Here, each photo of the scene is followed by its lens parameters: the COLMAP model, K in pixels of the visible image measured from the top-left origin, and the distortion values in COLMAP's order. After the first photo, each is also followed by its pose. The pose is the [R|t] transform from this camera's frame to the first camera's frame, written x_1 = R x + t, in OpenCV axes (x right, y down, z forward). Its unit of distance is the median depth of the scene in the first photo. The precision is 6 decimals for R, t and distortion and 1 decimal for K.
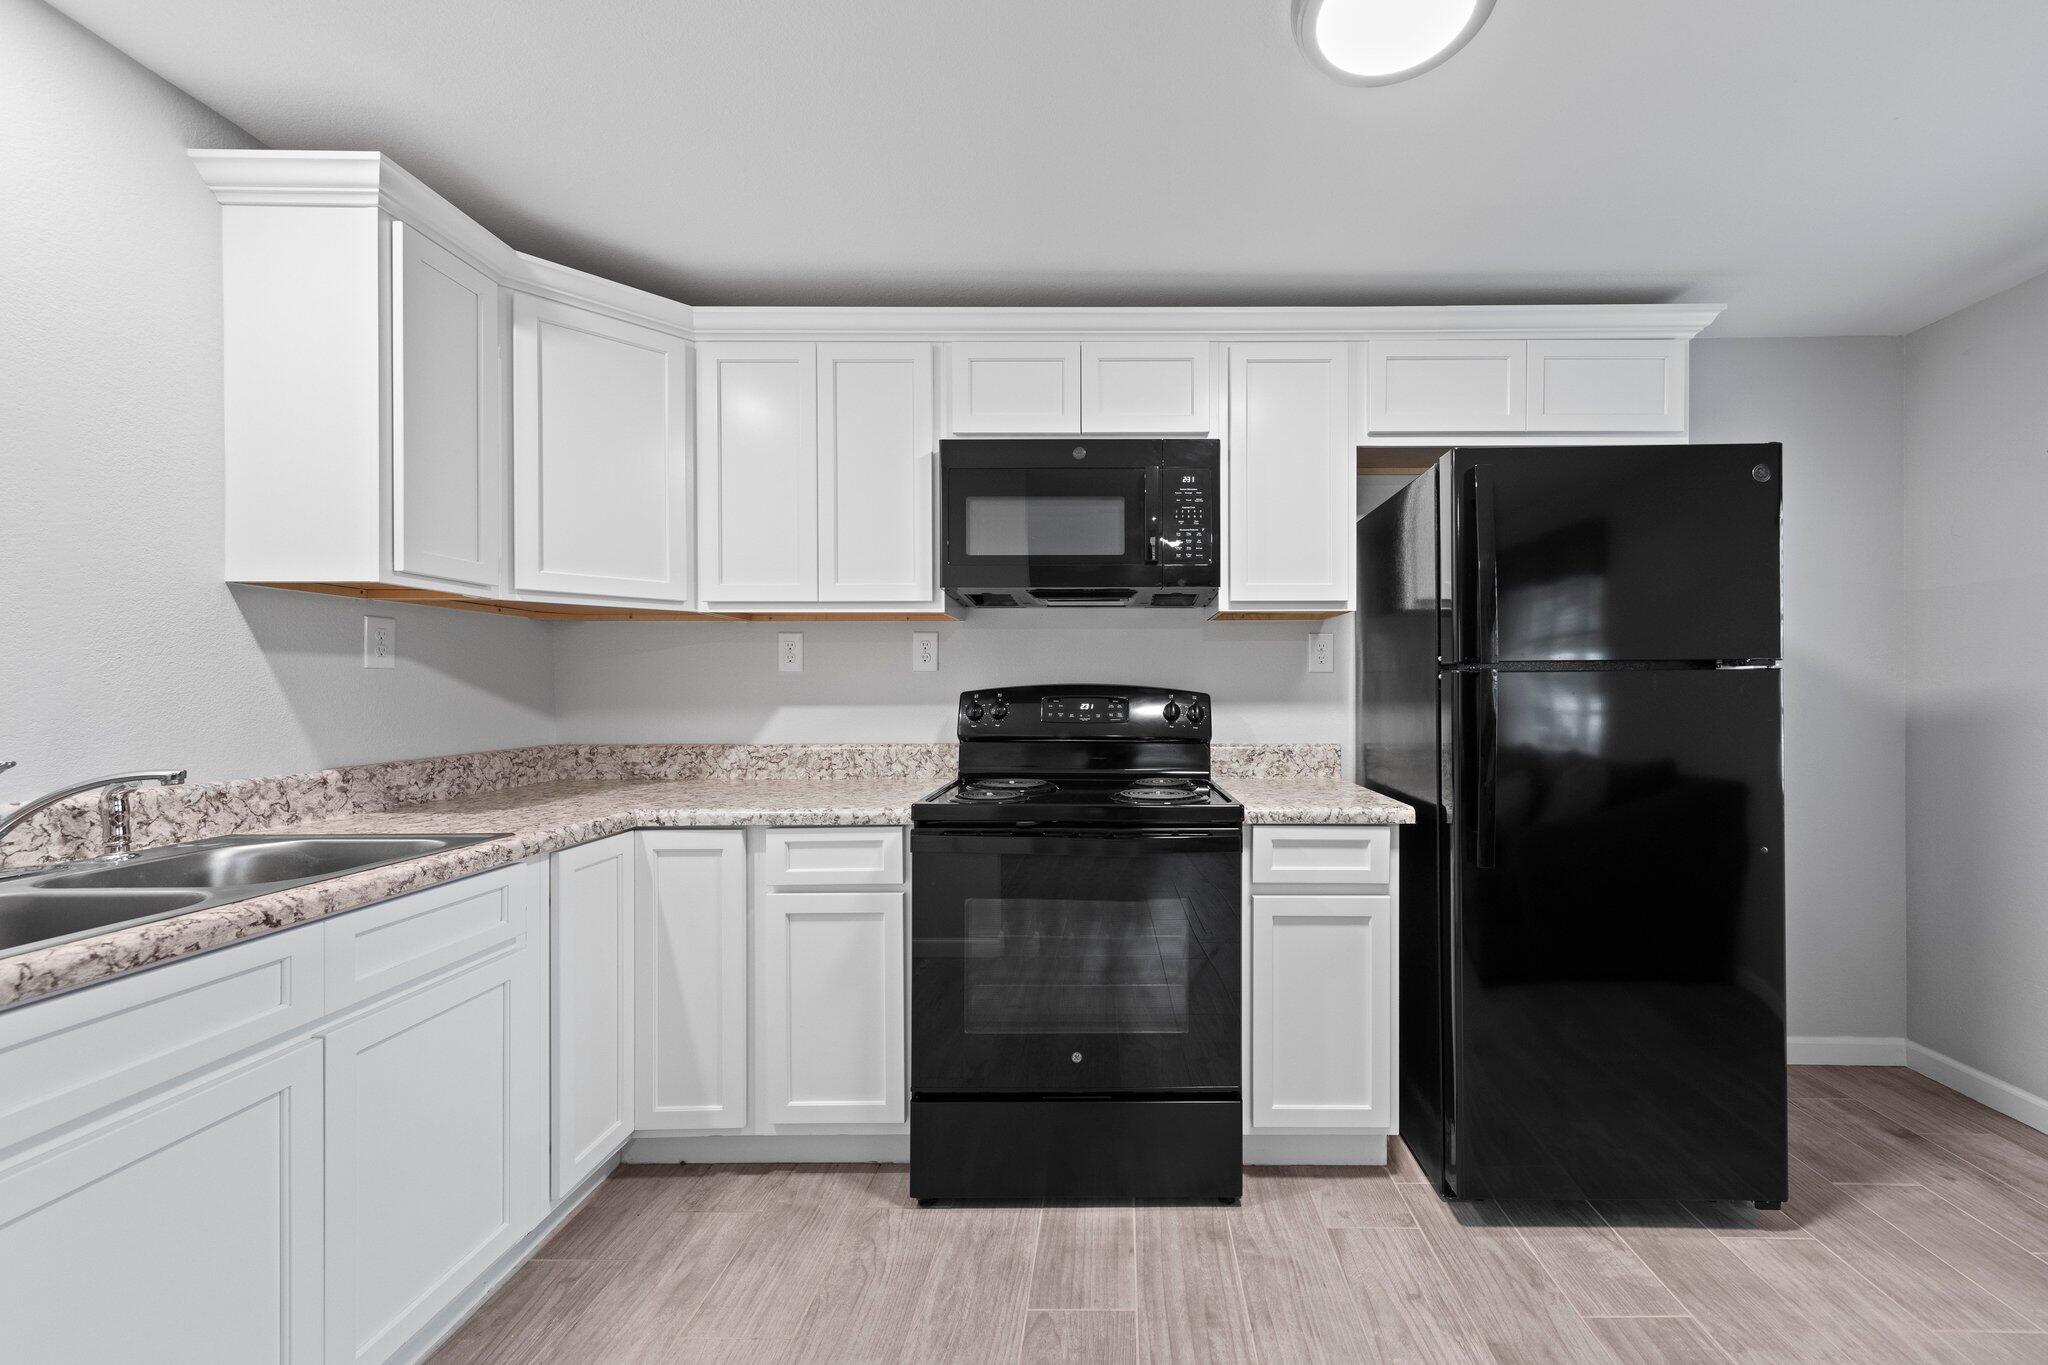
lens RADIAL K [[792.0, 0, 1114.3], [0, 792.0, 689.0], [0, 0, 1]] dist [0.004290, -0.000120]
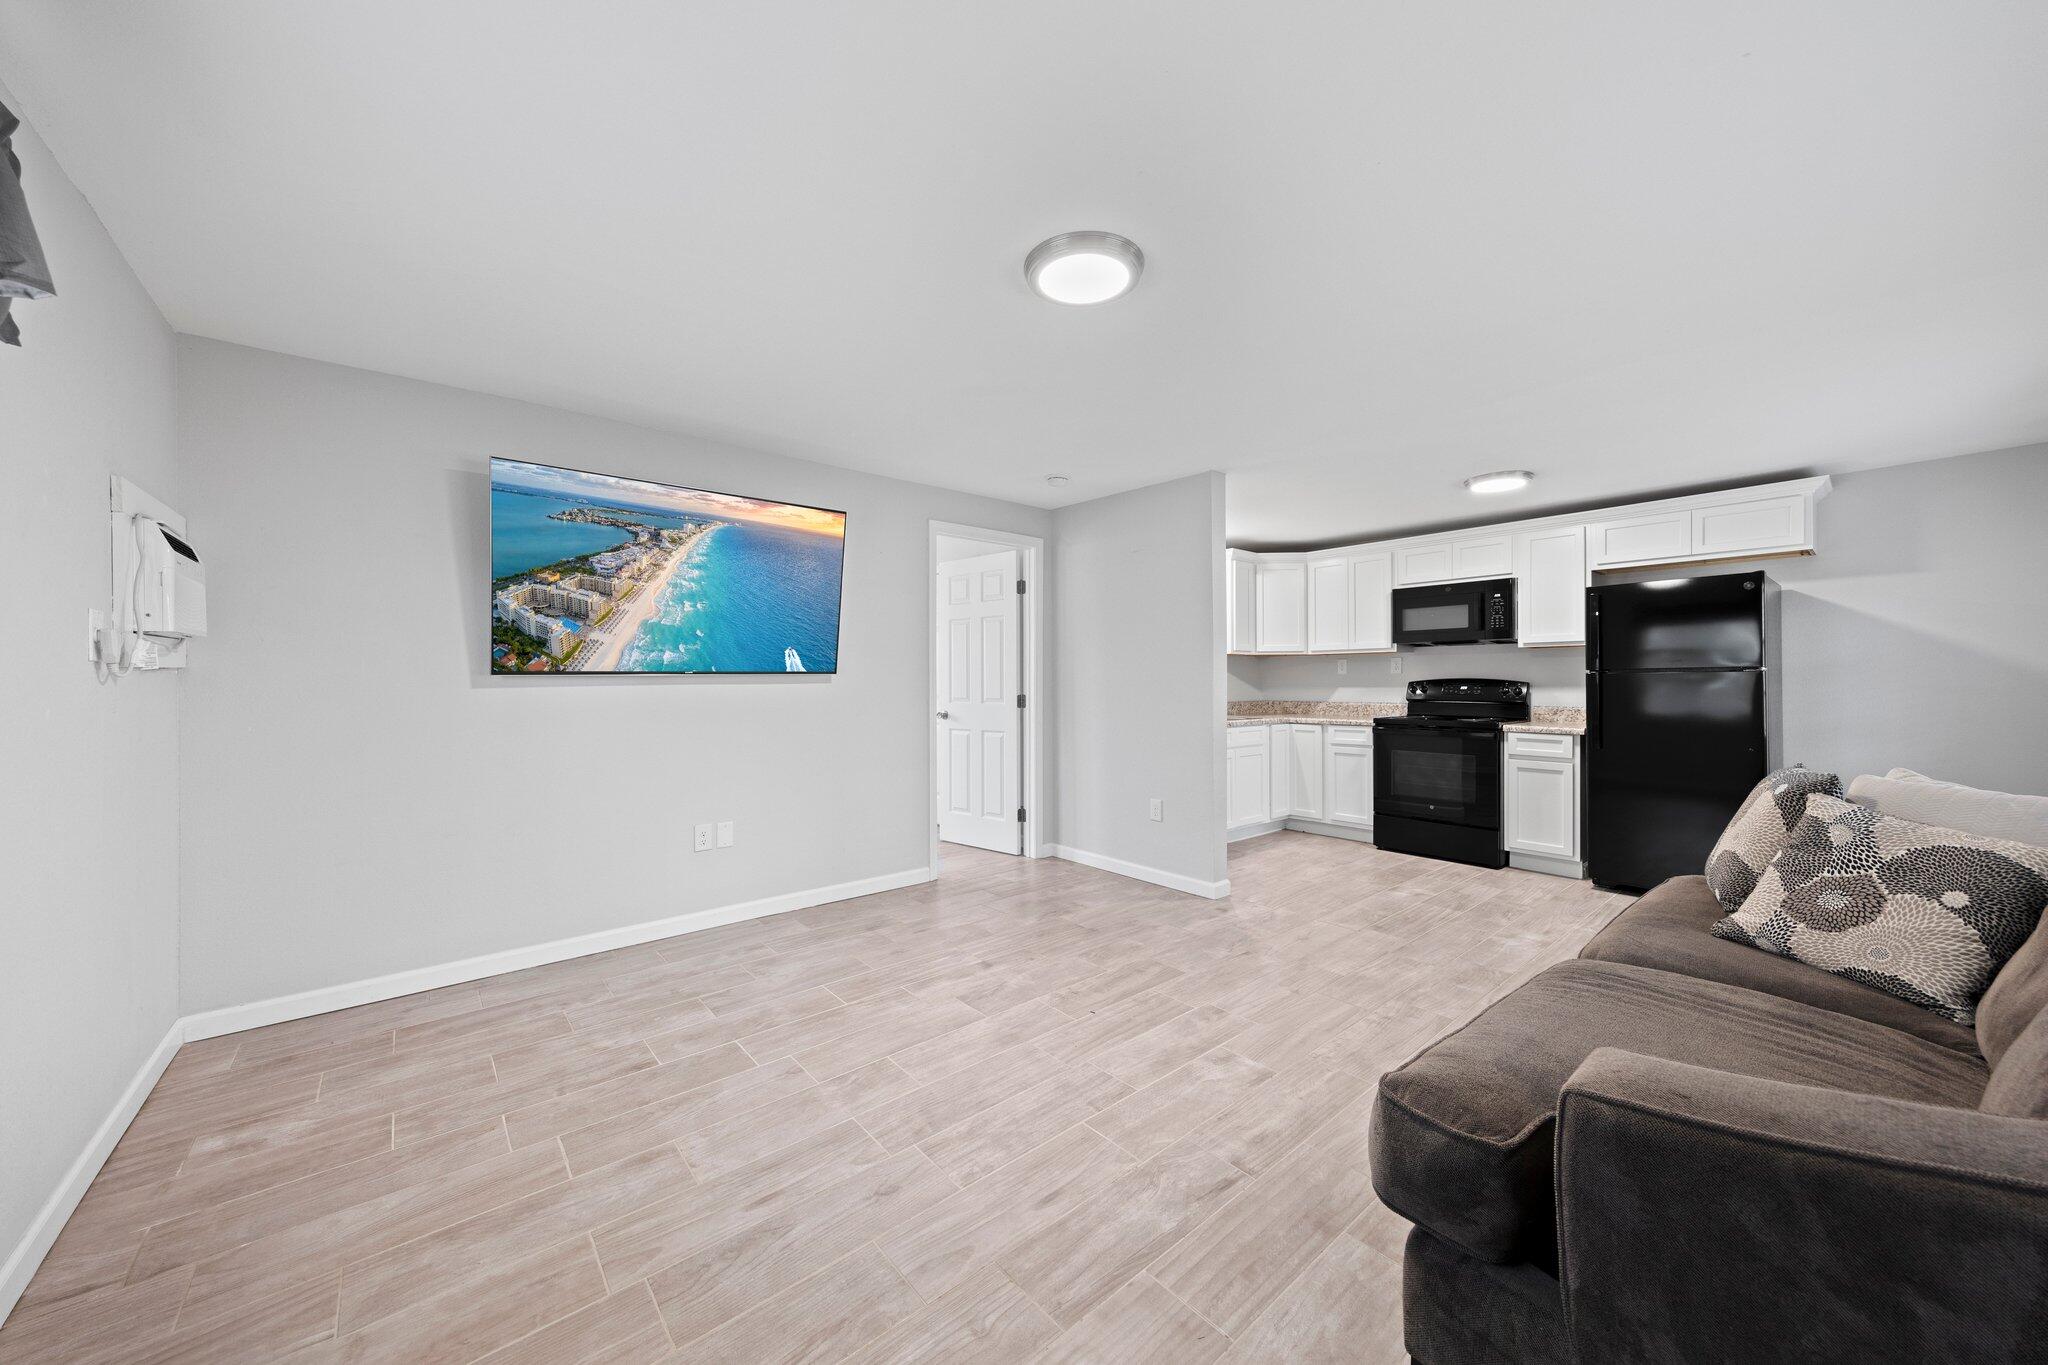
lens RADIAL K [[710.1, 0, 1019.7], [0, 710.1, 687.1], [0, 0, 1]] dist [0.000320, -0.000394]
pose [[0.639779, 0.004178, -0.768548, 0.939371], [0.004333, 0.999950, 0.009042, -0.005869], [0.768547, -0.009115, 0.639728, -1.737727]]
